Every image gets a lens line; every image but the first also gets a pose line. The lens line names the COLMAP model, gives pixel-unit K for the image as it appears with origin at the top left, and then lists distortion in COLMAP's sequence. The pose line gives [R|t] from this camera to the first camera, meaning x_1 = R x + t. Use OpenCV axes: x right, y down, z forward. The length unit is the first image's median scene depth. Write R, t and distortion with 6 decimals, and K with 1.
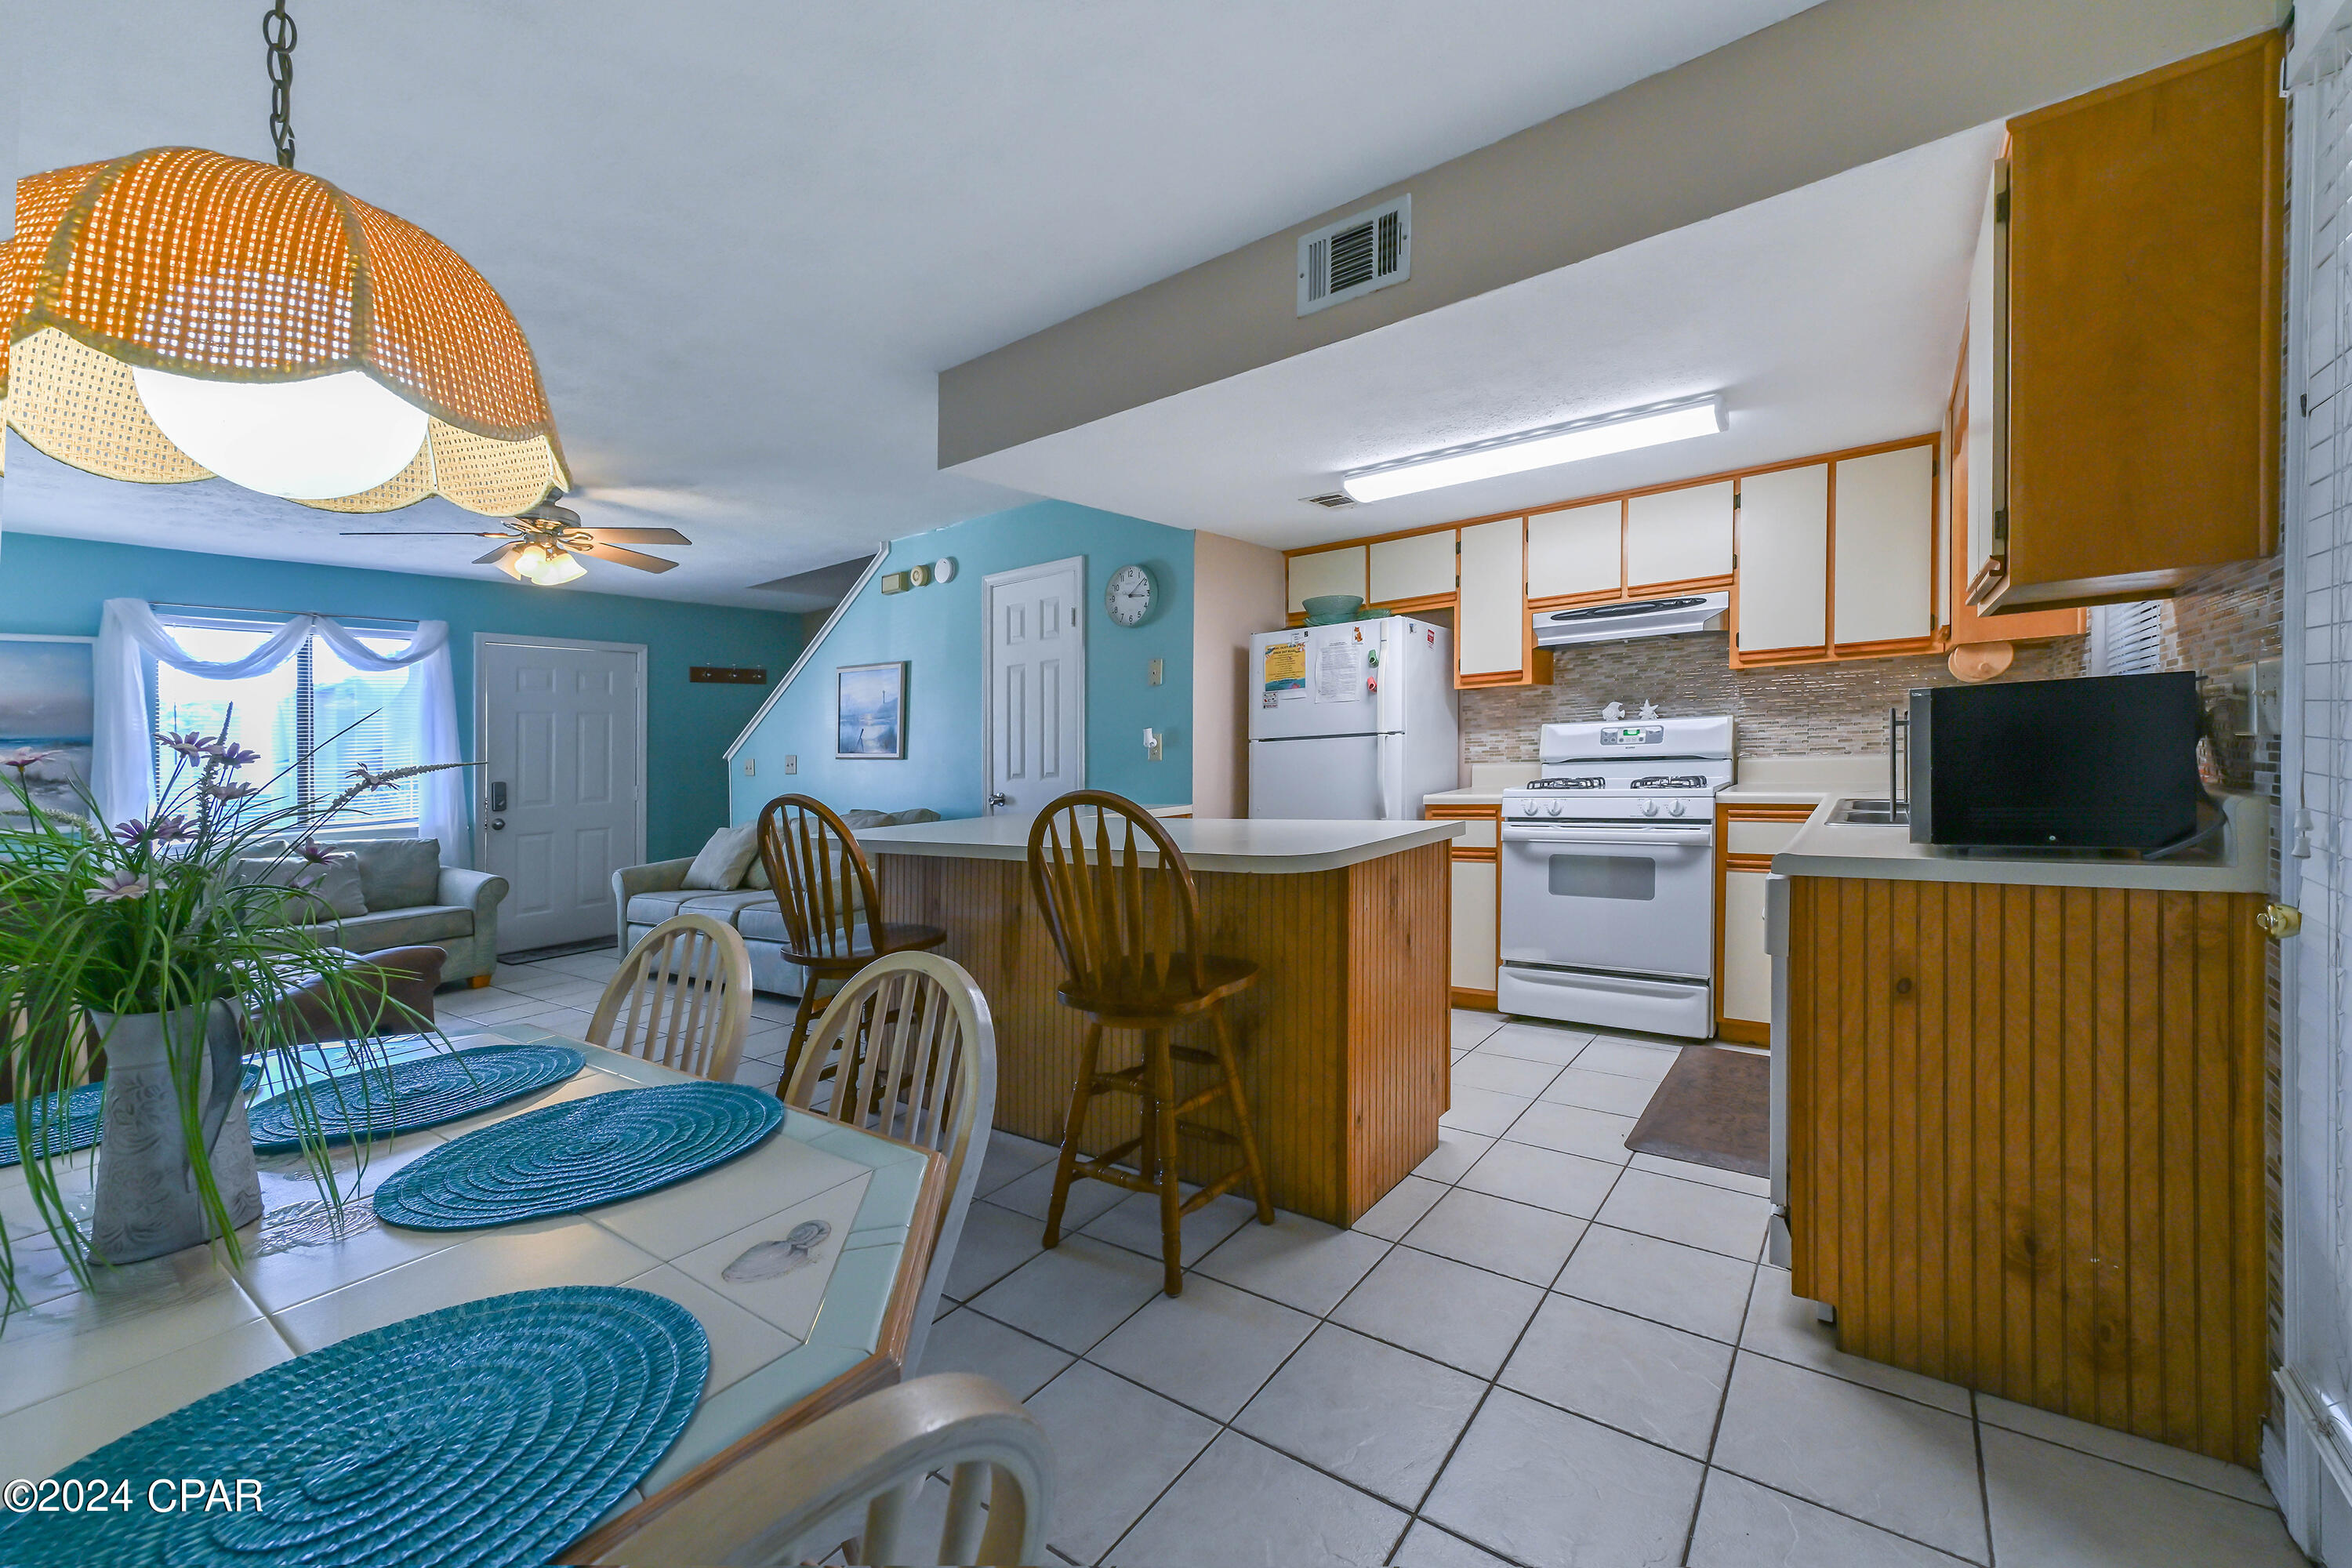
lens RADIAL K [[959.7, 0, 1165.6], [0, 959.7, 774.0], [0, 0, 1]] dist [0.000443, 0.000078]
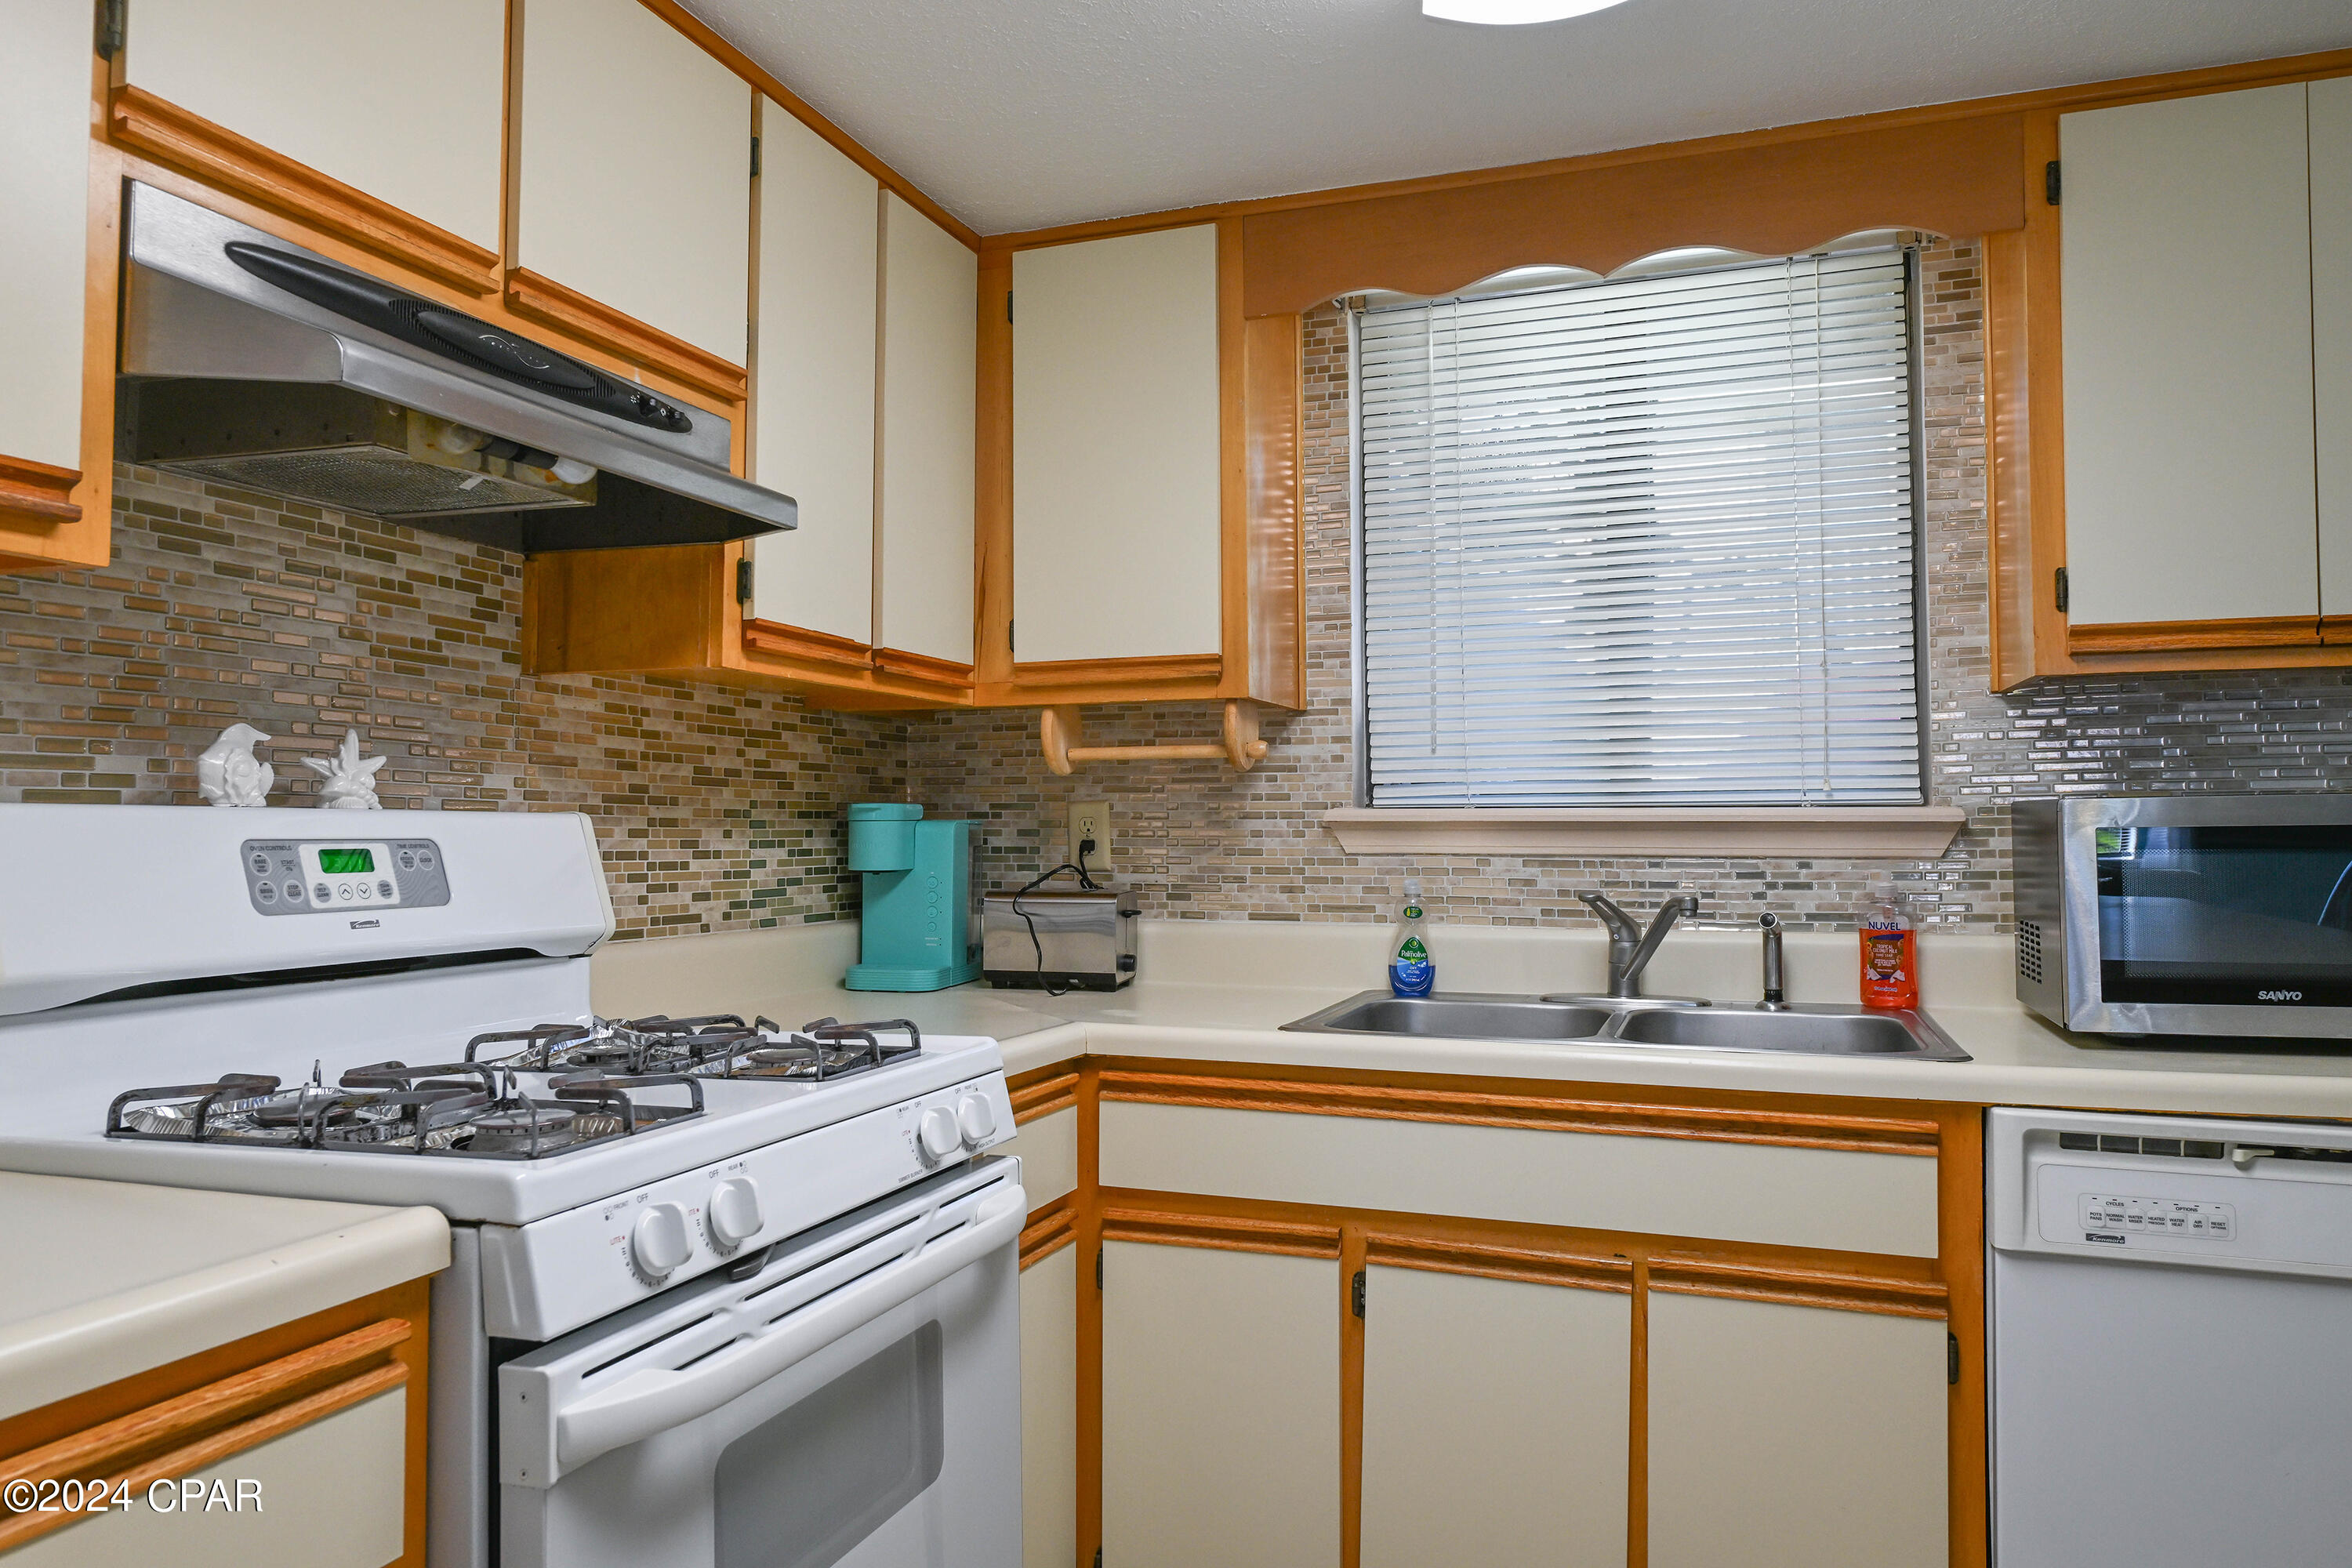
lens RADIAL K [[1777.2, 0, 1176.0], [0, 1777.2, 784.0], [0, 0, 1]] dist [-0.000197, 0.000165]
pose [[-0.292252, 0.068151, 0.953910, -0.006302], [0.038861, 0.997480, -0.059358, -0.025152], [-0.955552, 0.019723, -0.294164, 0.851065]]
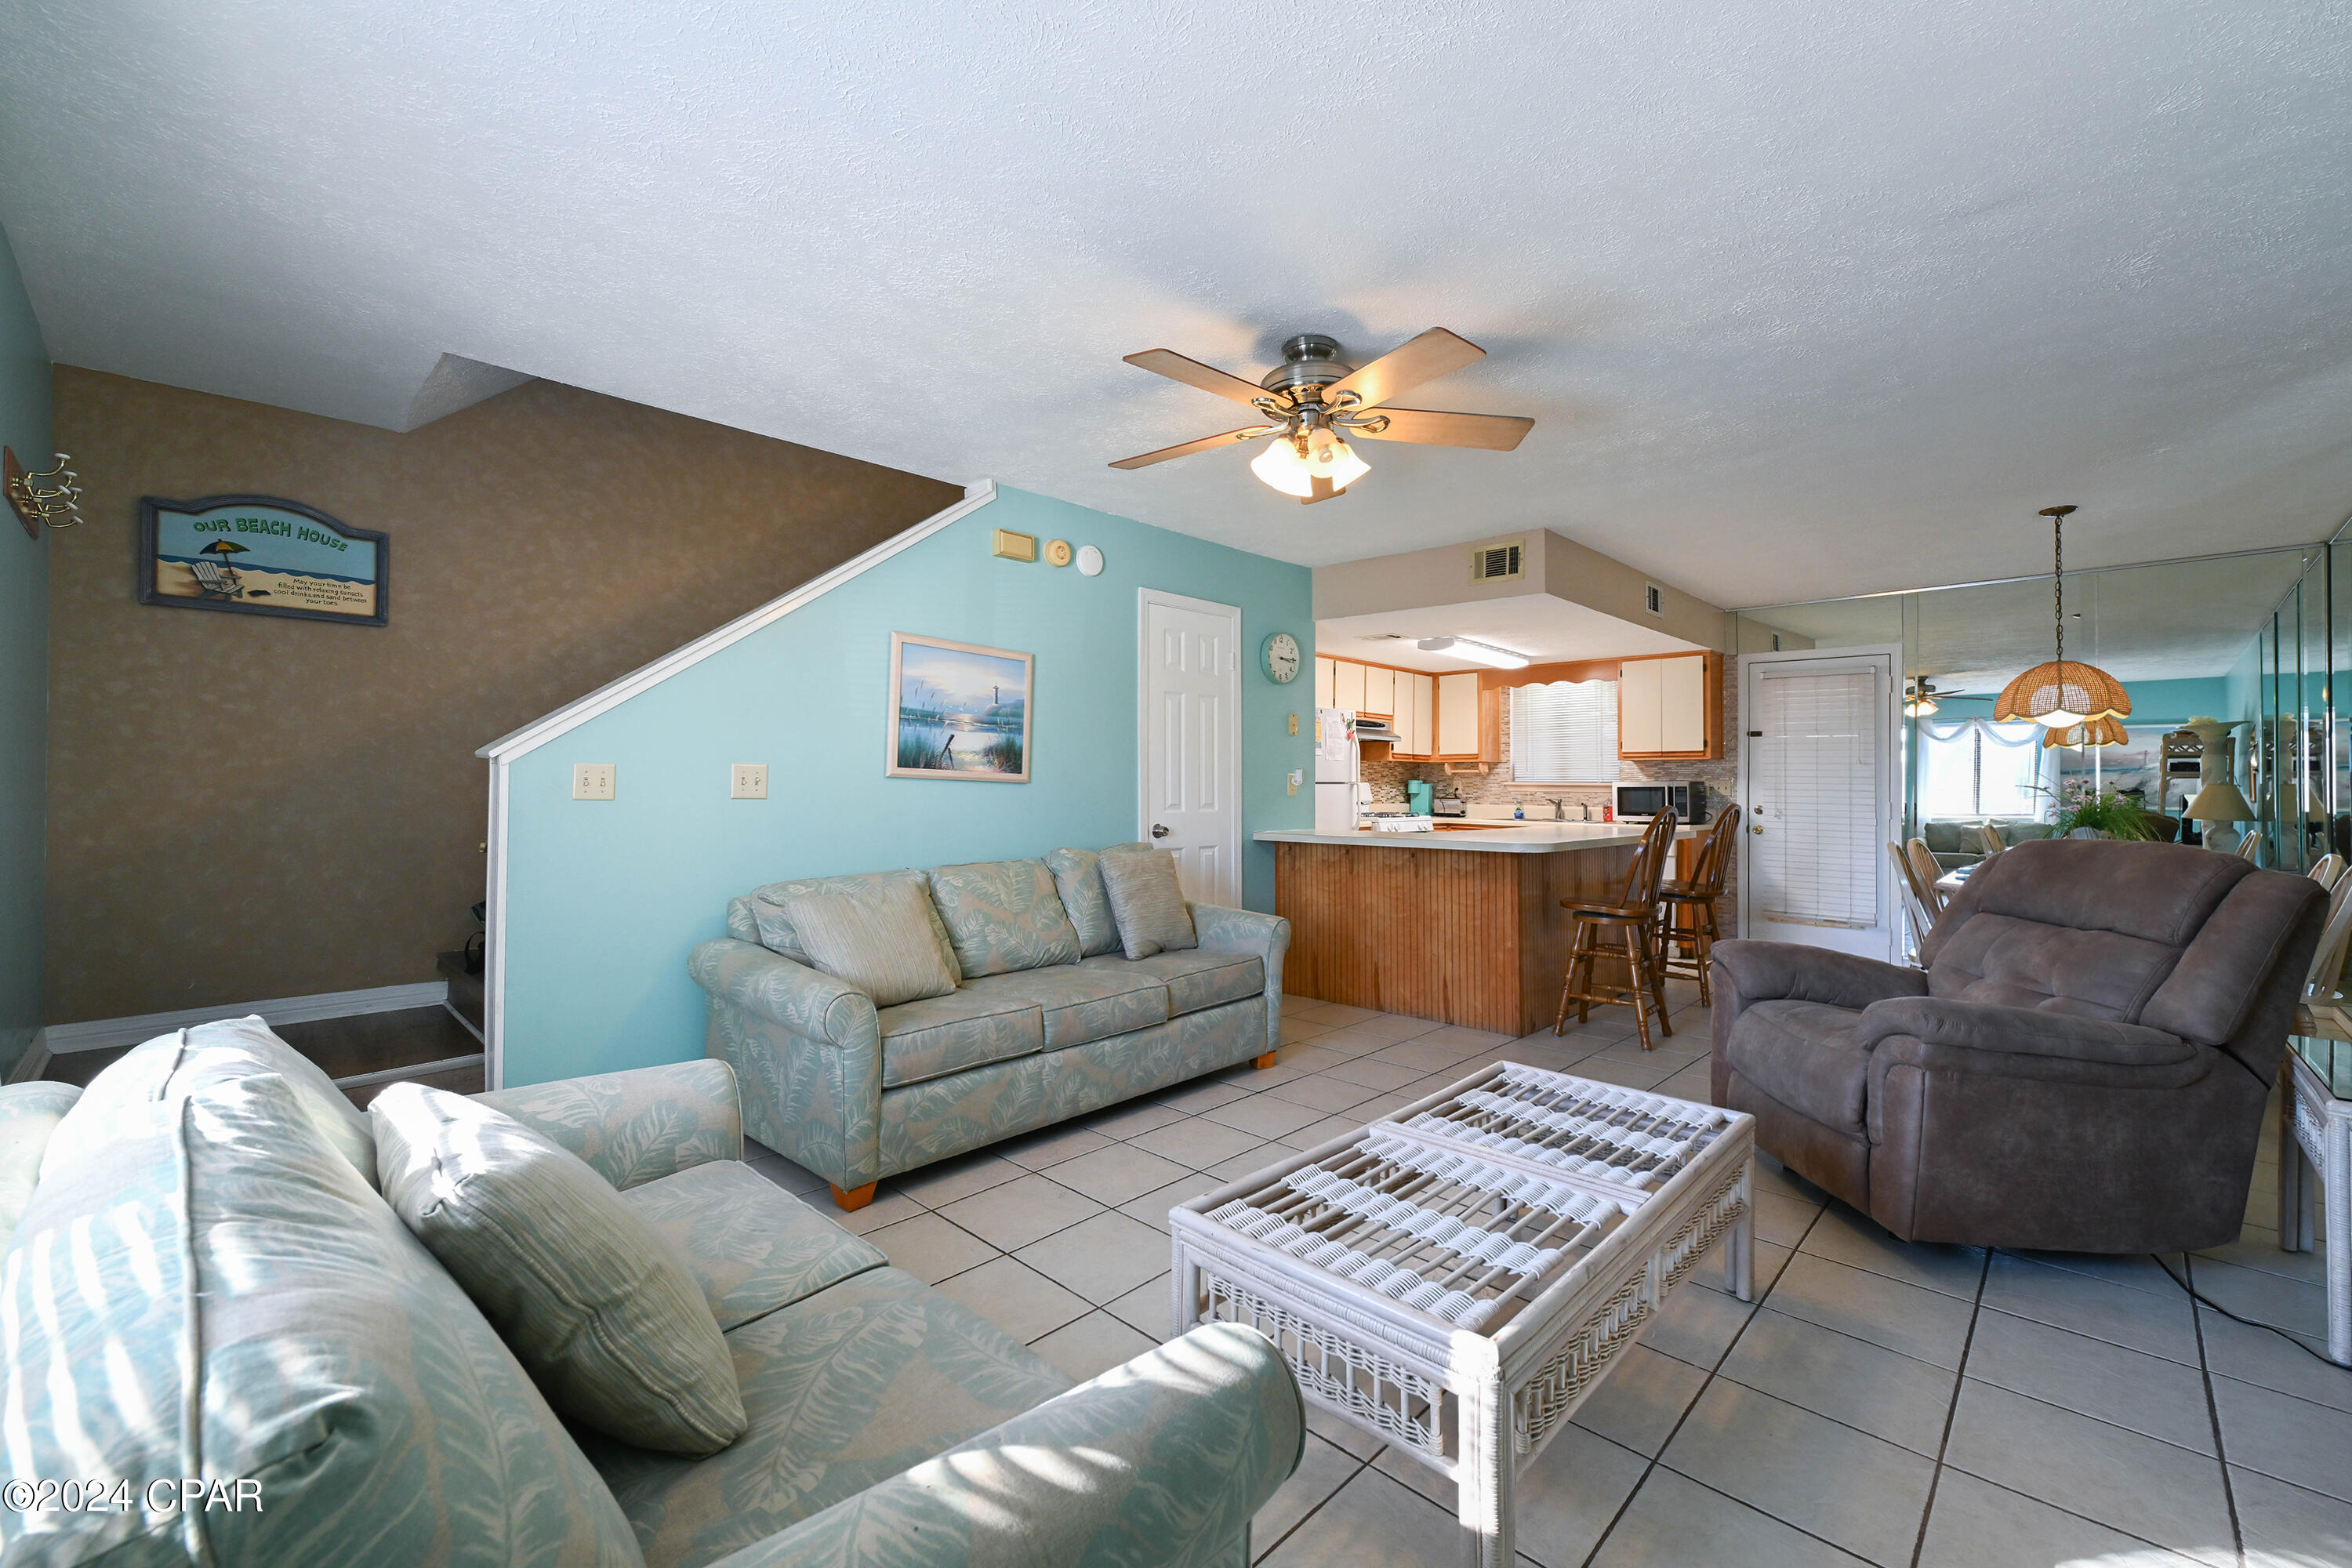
lens RADIAL K [[959.7, 0, 1165.6], [0, 959.7, 774.0], [0, 0, 1]] dist [0.000443, 0.000078]
pose [[0.123917, 0.055466, 0.990741, -1.245176], [0.012950, 0.998261, -0.057507, 0.026663], [-0.992208, 0.019957, 0.122983, 1.010469]]
